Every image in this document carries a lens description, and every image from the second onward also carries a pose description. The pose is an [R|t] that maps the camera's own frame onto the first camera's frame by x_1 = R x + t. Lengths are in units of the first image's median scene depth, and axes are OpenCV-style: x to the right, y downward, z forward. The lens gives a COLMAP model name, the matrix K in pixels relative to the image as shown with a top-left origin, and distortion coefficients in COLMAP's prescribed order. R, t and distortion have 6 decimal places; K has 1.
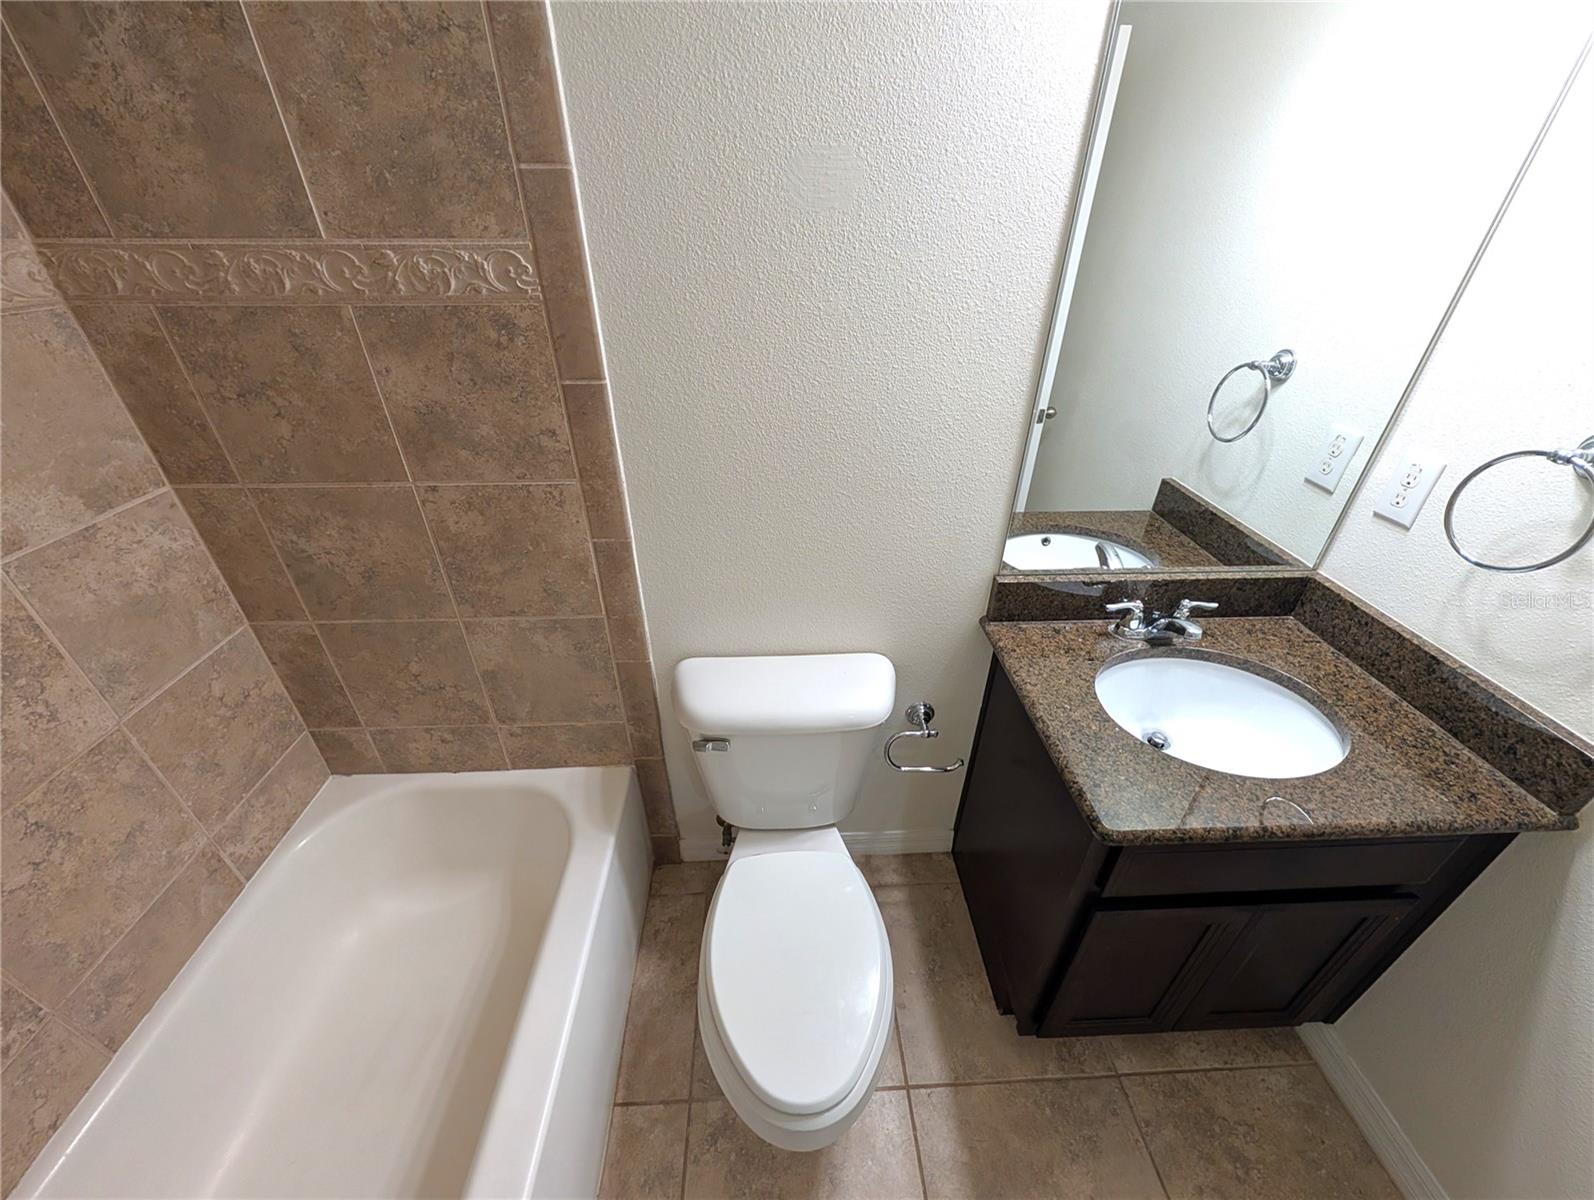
lens RADIAL K [[603.3, 0, 798.1], [0, 603.3, 594.9], [0, 0, 1]] dist [0.000285, -0.000052]
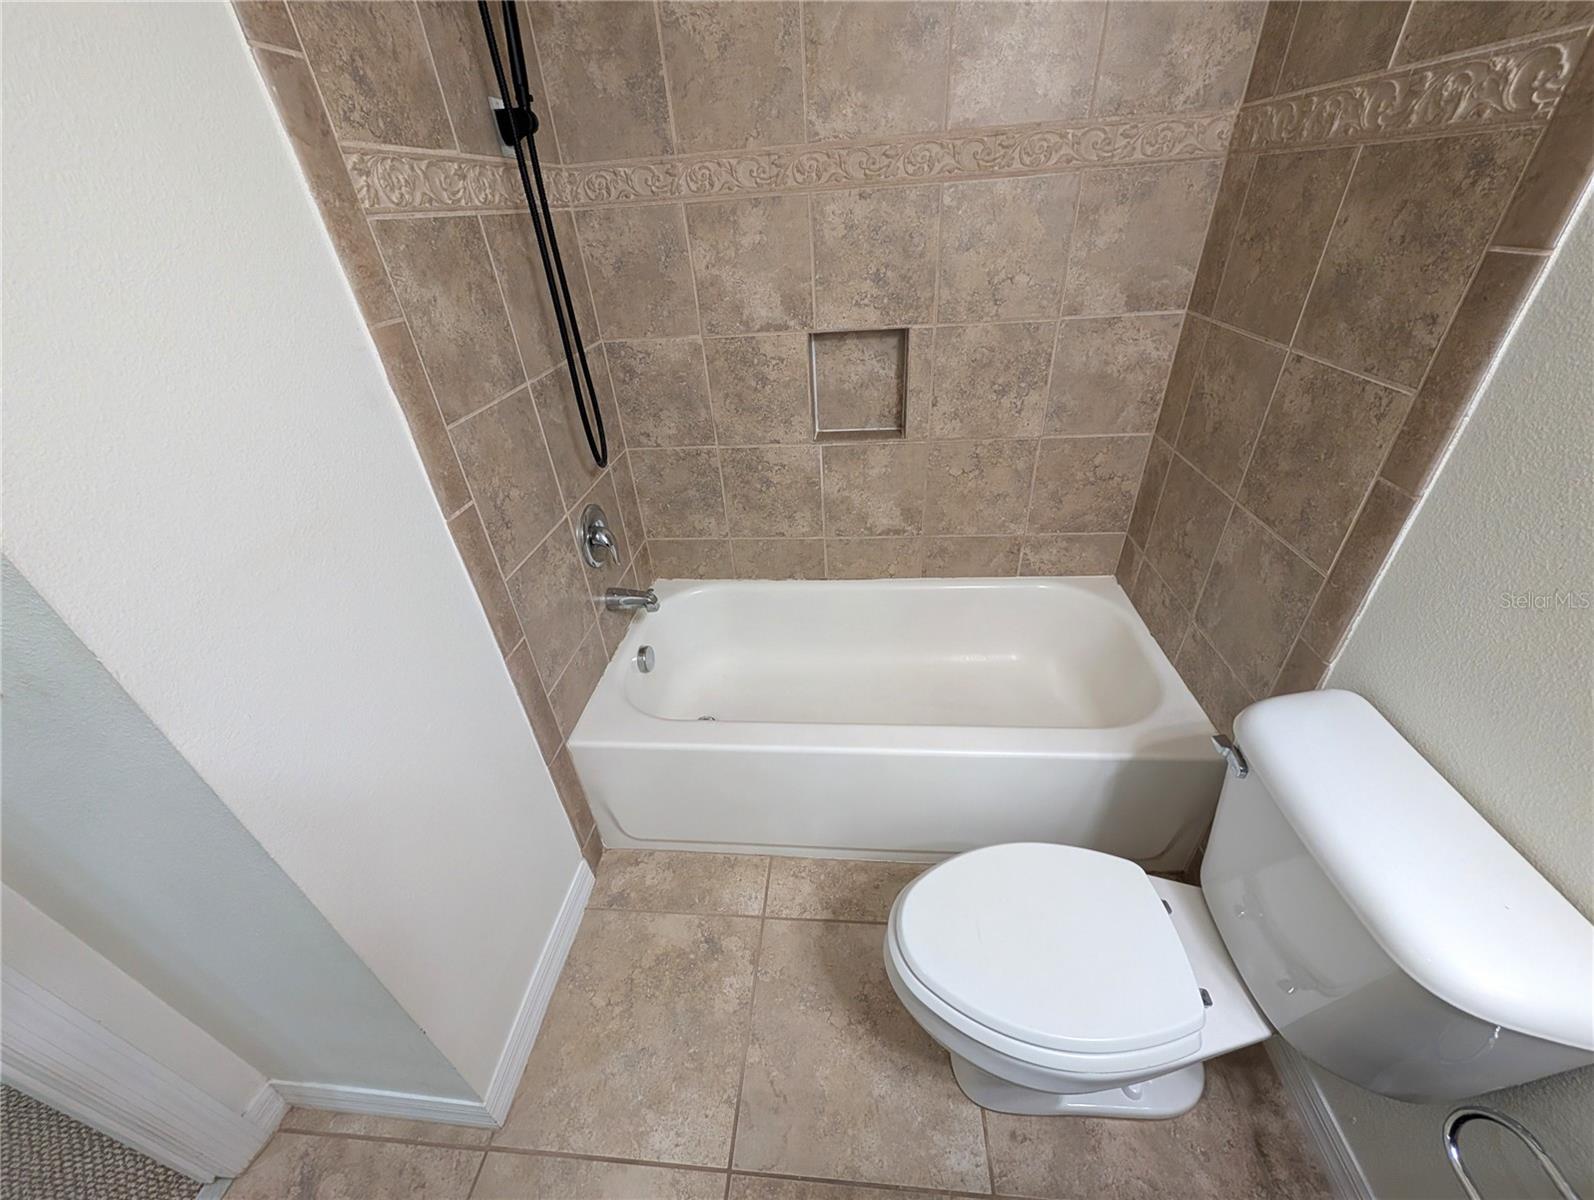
lens RADIAL K [[603.3, 0, 798.1], [0, 603.3, 594.9], [0, 0, 1]] dist [0.000285, -0.000052]
pose [[-0.130335, 0.548914, -0.825655, 0.516682], [-0.467340, 0.700431, 0.539435, -0.060444], [0.874417, 0.456169, 0.165239, 0.326266]]
